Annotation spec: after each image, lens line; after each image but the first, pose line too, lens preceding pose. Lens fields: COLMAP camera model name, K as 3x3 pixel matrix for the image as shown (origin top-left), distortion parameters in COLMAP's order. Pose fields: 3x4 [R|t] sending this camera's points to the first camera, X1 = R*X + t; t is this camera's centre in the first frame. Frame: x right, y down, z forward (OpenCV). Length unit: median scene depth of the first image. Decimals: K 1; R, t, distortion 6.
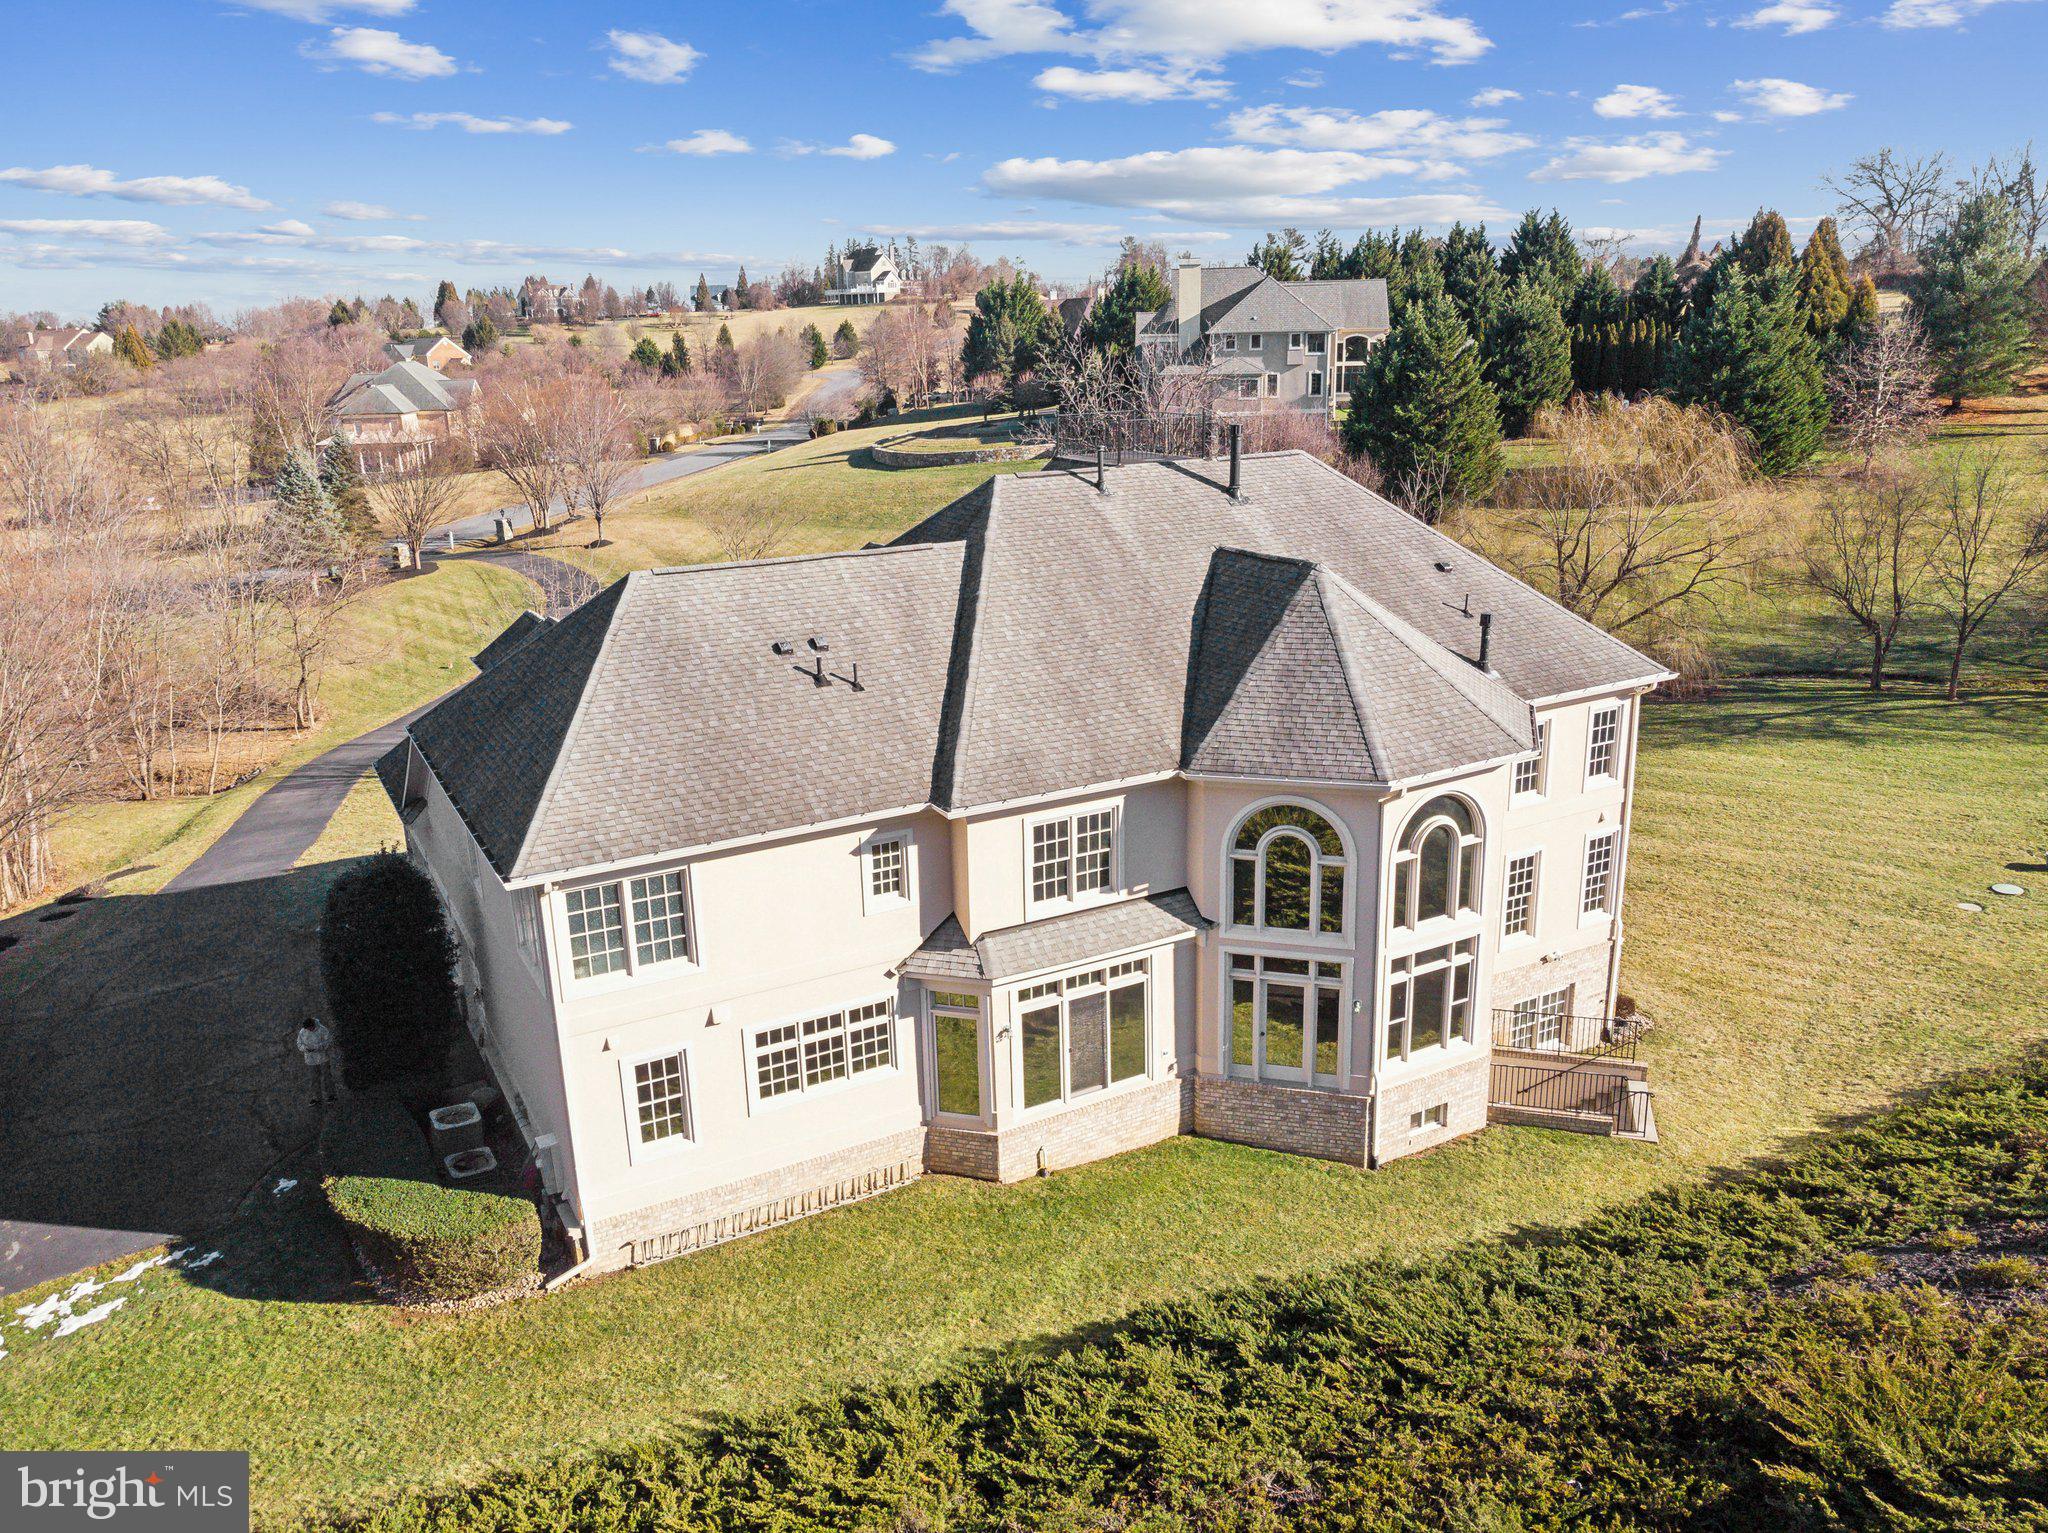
lens RADIAL K [[1504.1, 0, 1024.0], [0, 1504.1, 766.5], [0, 0, 1]] dist [0.013241, -0.005827]
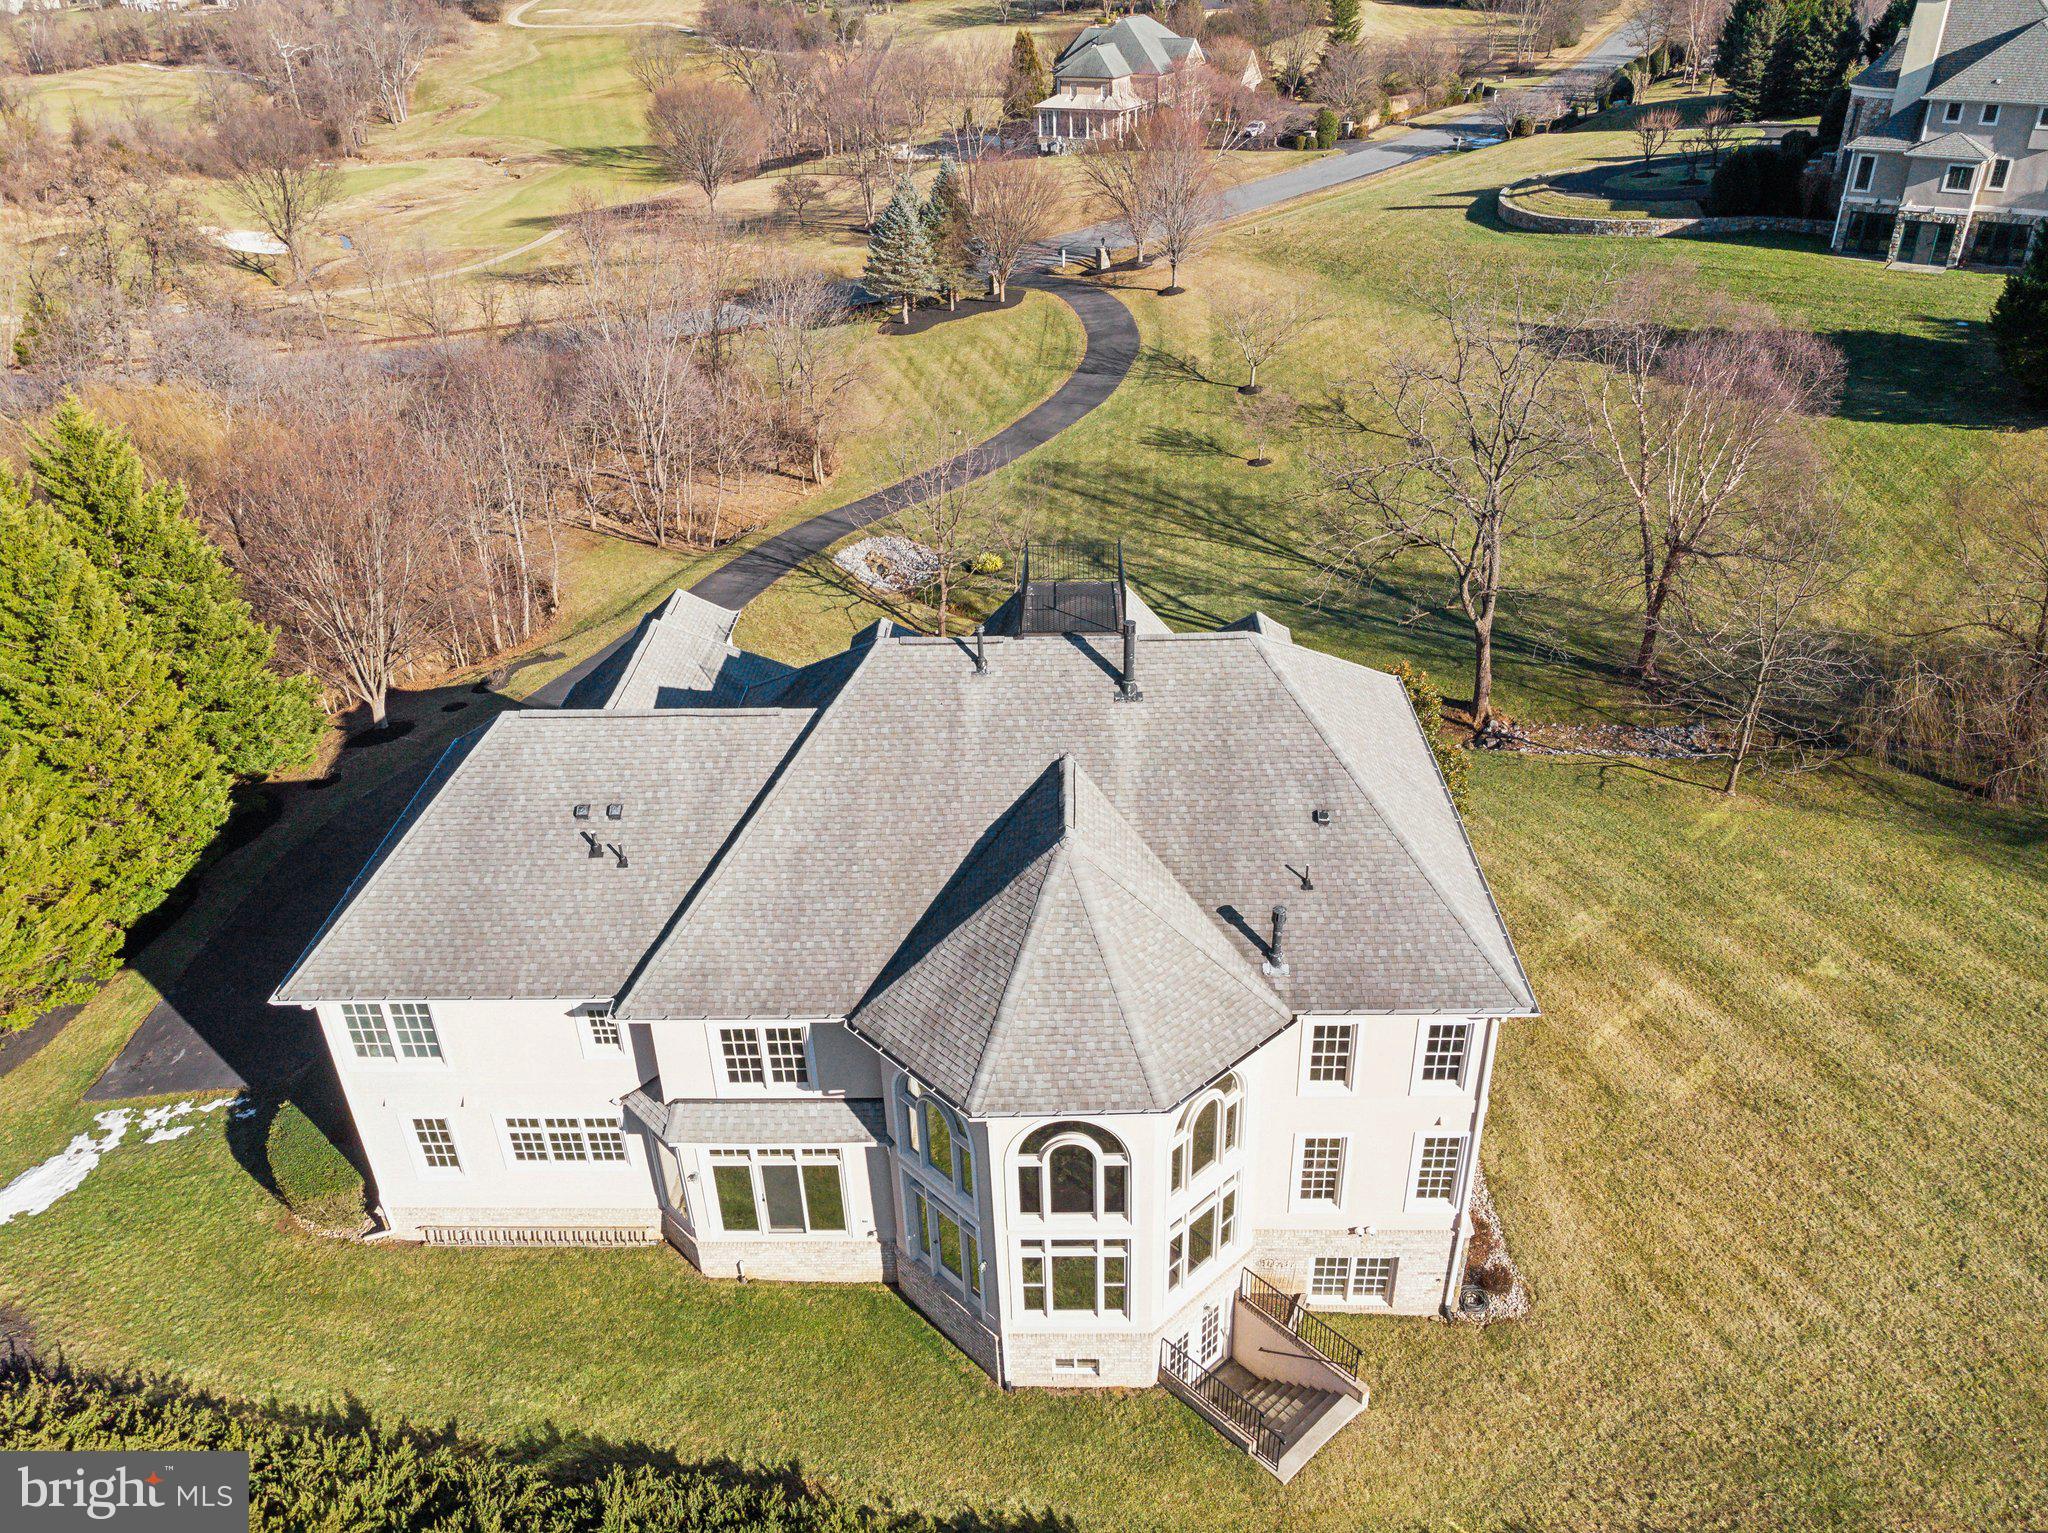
lens RADIAL K [[1504.1, 0, 1024.0], [0, 1504.1, 766.5], [0, 0, 1]] dist [0.013241, -0.005827]
pose [[0.864748, 0.252460, -0.434136, 0.614908], [-0.137873, 0.950588, 0.278161, -0.470541], [0.482909, -0.180684, 0.856827, 0.168506]]
